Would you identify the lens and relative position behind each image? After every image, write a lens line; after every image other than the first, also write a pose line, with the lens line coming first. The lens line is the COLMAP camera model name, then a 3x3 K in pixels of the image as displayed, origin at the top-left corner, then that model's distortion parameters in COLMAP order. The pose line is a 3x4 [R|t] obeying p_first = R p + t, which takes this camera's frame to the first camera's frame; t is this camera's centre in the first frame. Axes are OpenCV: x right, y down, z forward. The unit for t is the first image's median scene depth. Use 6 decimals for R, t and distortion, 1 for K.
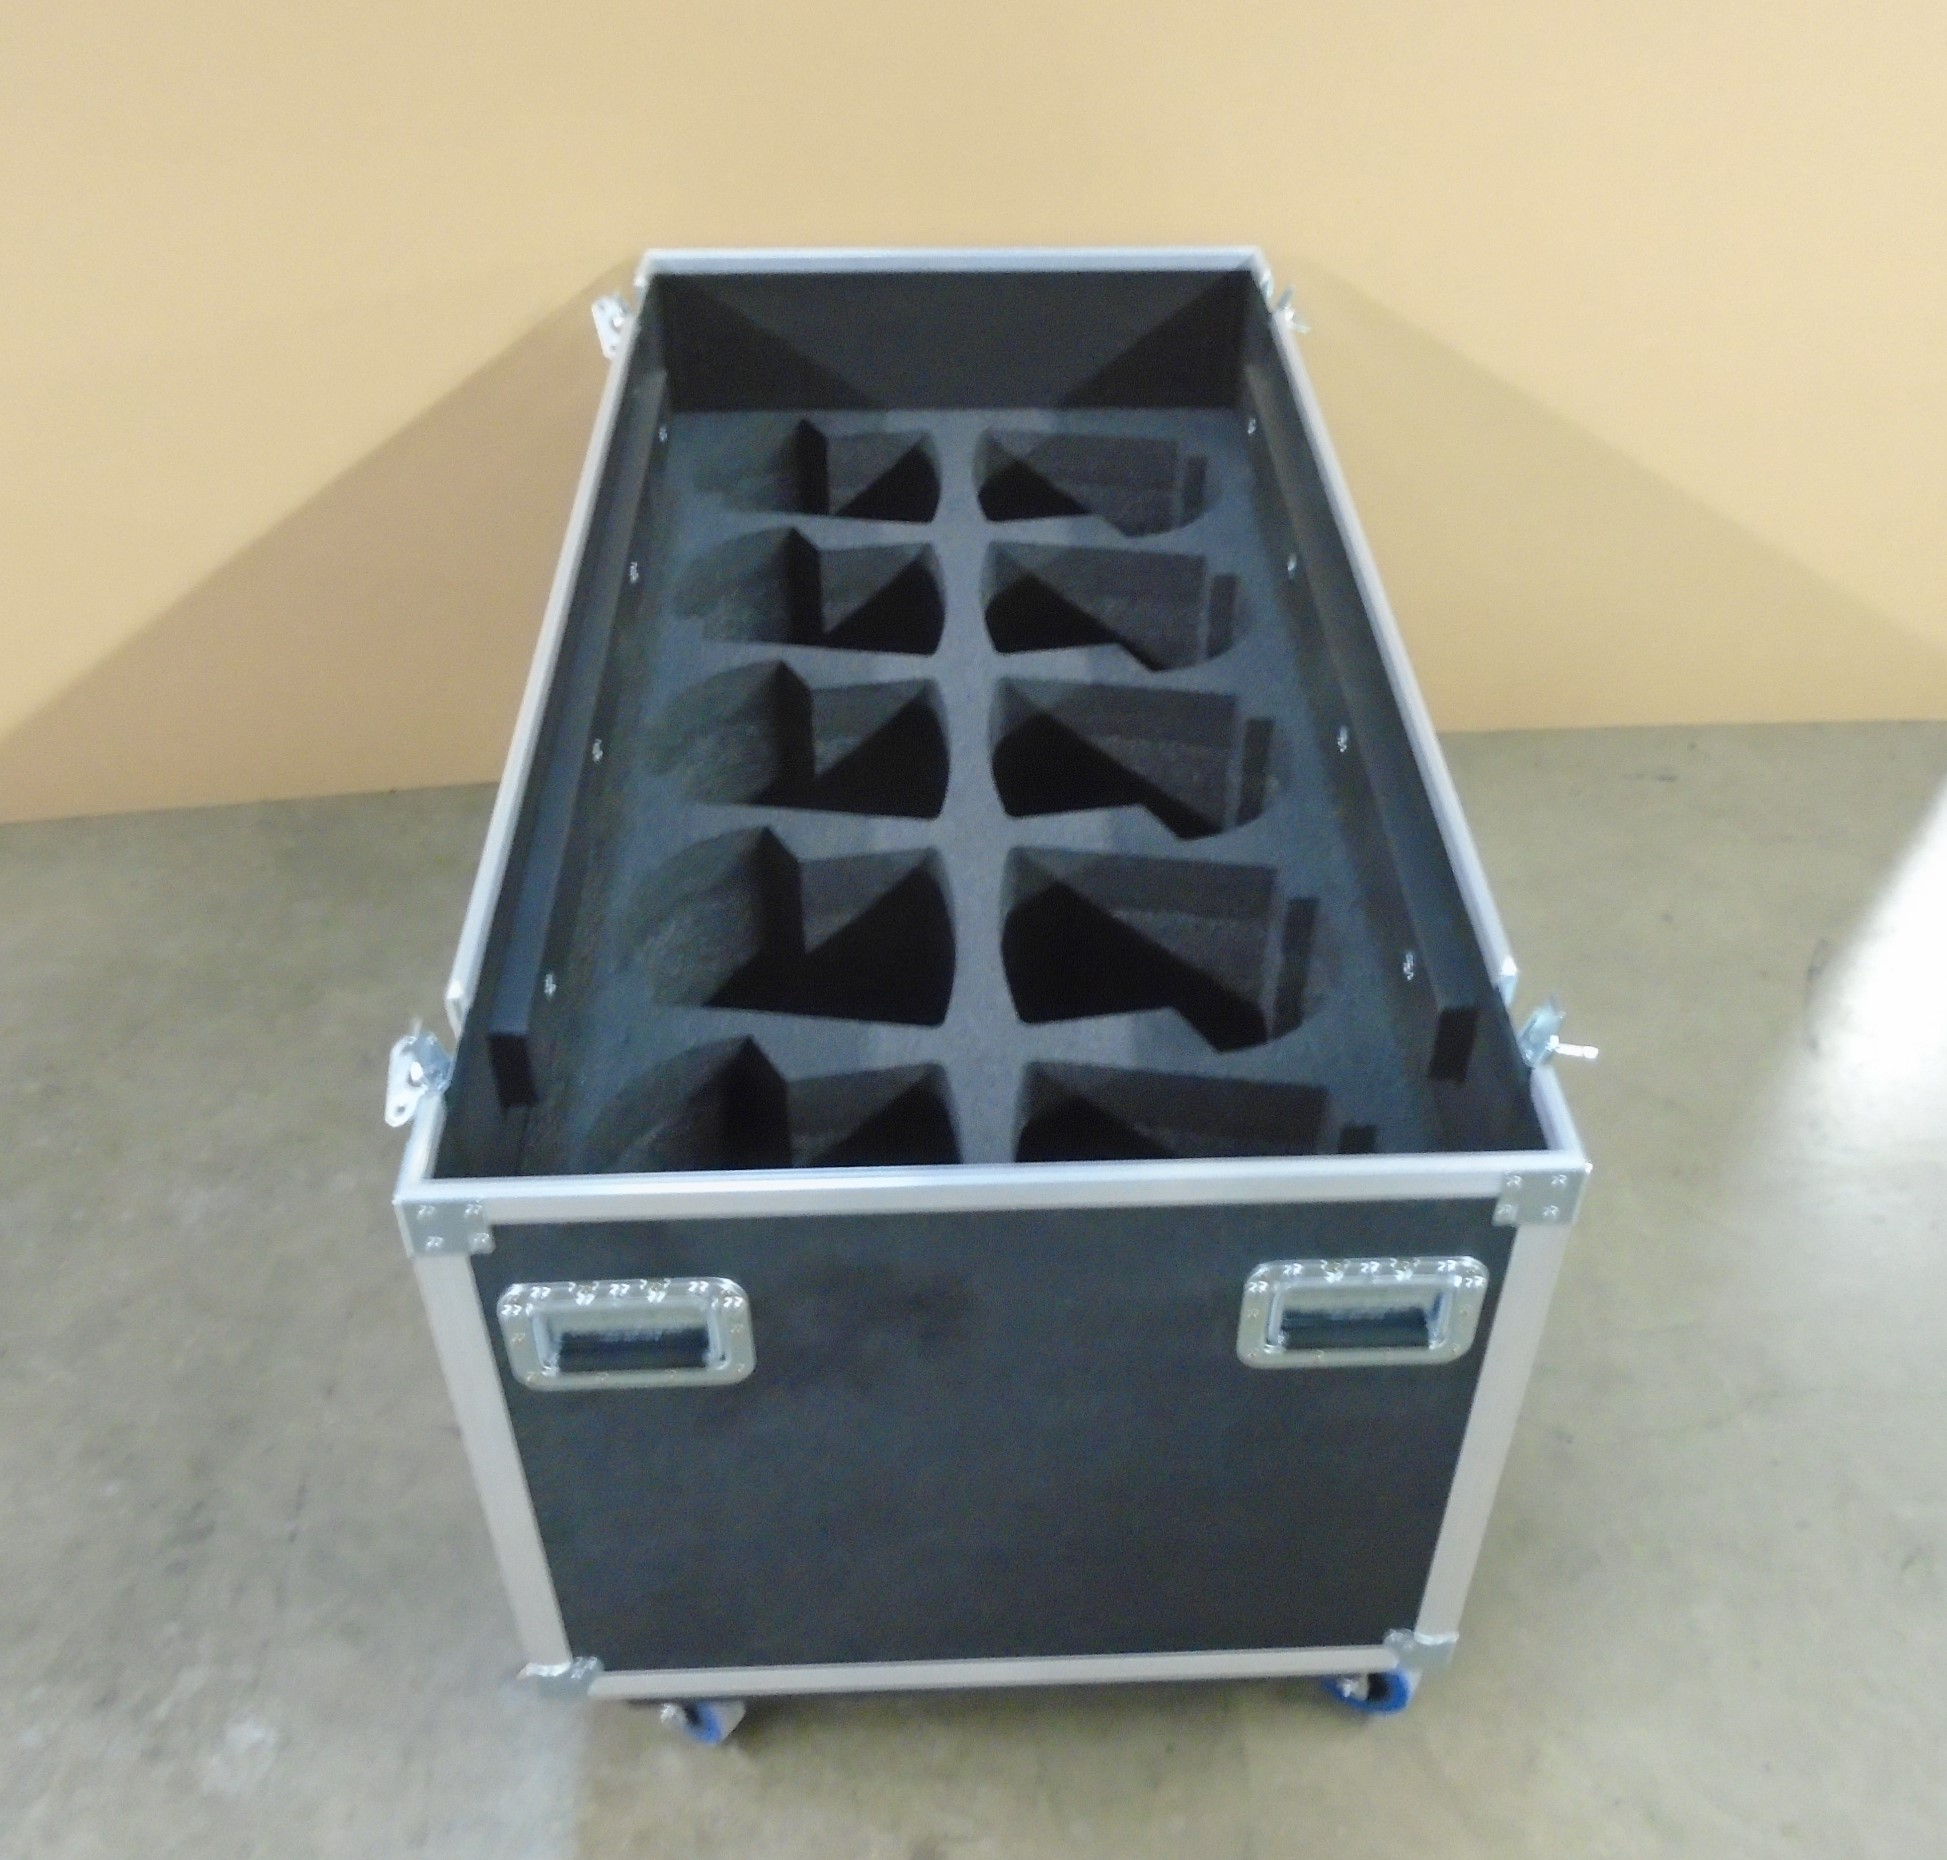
lens RADIAL K [[1997.9, 0, 1020.0], [0, 1997.9, 950.9], [0, 0, 1]] dist [-0.001206, -0.001572]
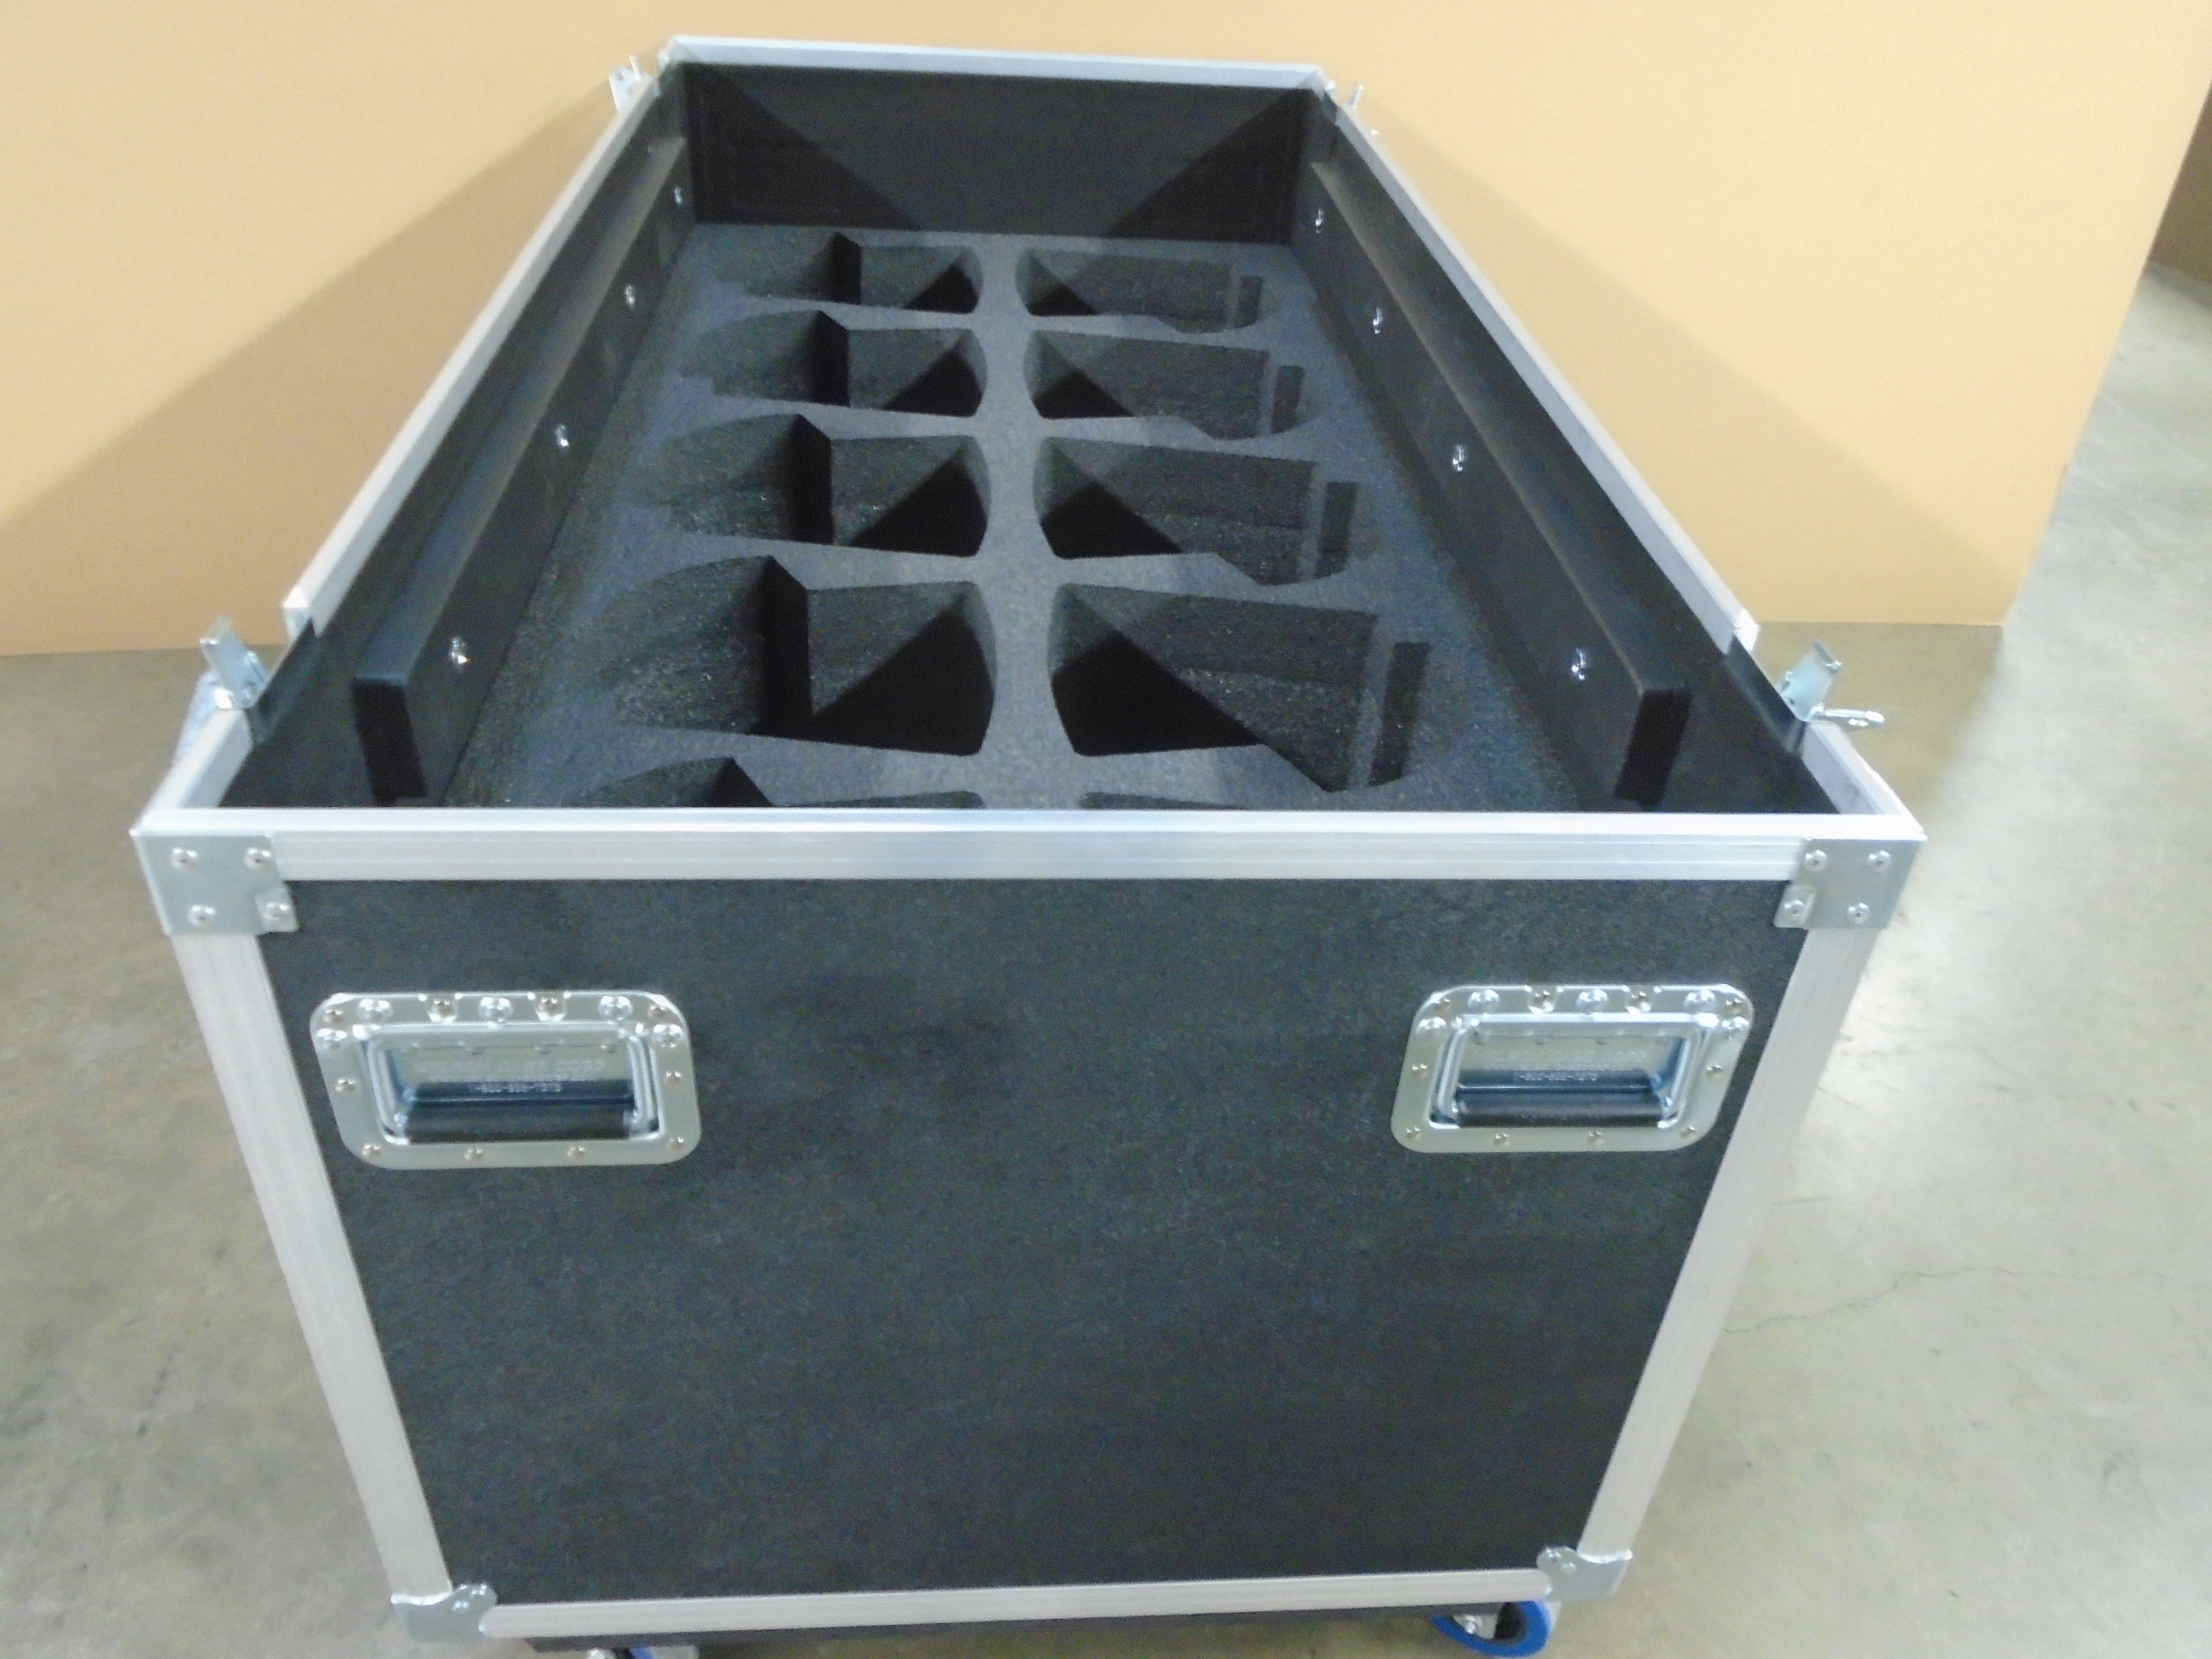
lens RADIAL K [[1702.8, 0, 1109.5], [0, 1702.8, 823.4], [0, 0, 1]] dist [-0.003259, -0.005488]
pose [[0.998600, 0.021444, 0.048364, -0.016603], [-0.016981, 0.995718, -0.090867, 0.110857], [-0.050106, 0.089918, 0.994688, 0.293018]]
